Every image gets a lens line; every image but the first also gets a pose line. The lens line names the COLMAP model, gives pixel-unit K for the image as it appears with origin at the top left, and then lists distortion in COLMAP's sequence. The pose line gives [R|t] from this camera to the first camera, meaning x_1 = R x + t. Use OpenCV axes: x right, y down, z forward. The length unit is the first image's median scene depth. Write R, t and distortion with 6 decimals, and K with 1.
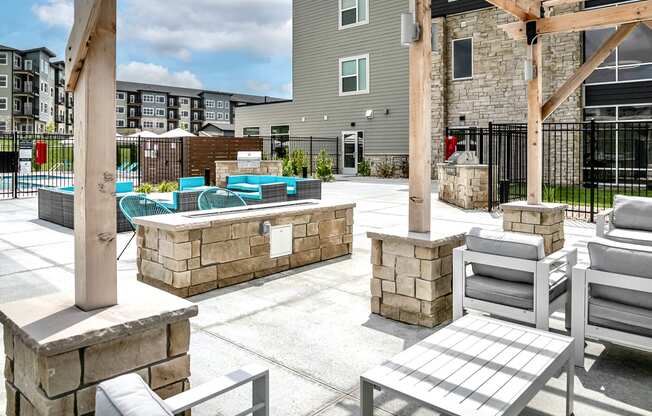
lens RADIAL K [[487.7, 0, 326.1], [0, 487.7, 147.9], [0, 0, 1]] dist [-0.032761, -0.000748]
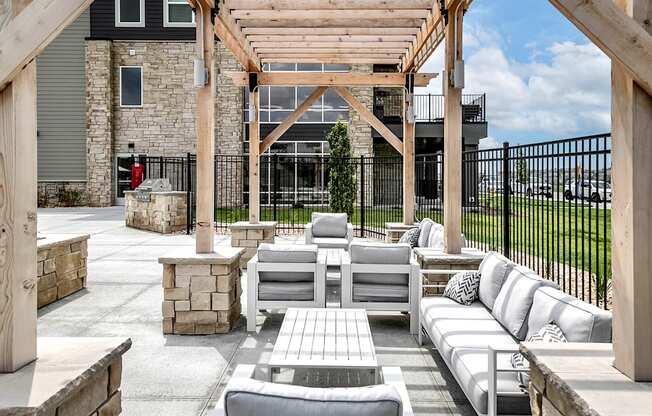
lens RADIAL K [[463.5, 0, 326.3], [0, 463.5, 173.2], [0, 0, 1]] dist [0.032268, -0.000641]
pose [[0.757597, 0.007893, 0.652675, -0.192536], [-0.006549, 0.999968, -0.004491, -0.006217], [-0.652690, -0.000872, 0.757625, -0.003457]]
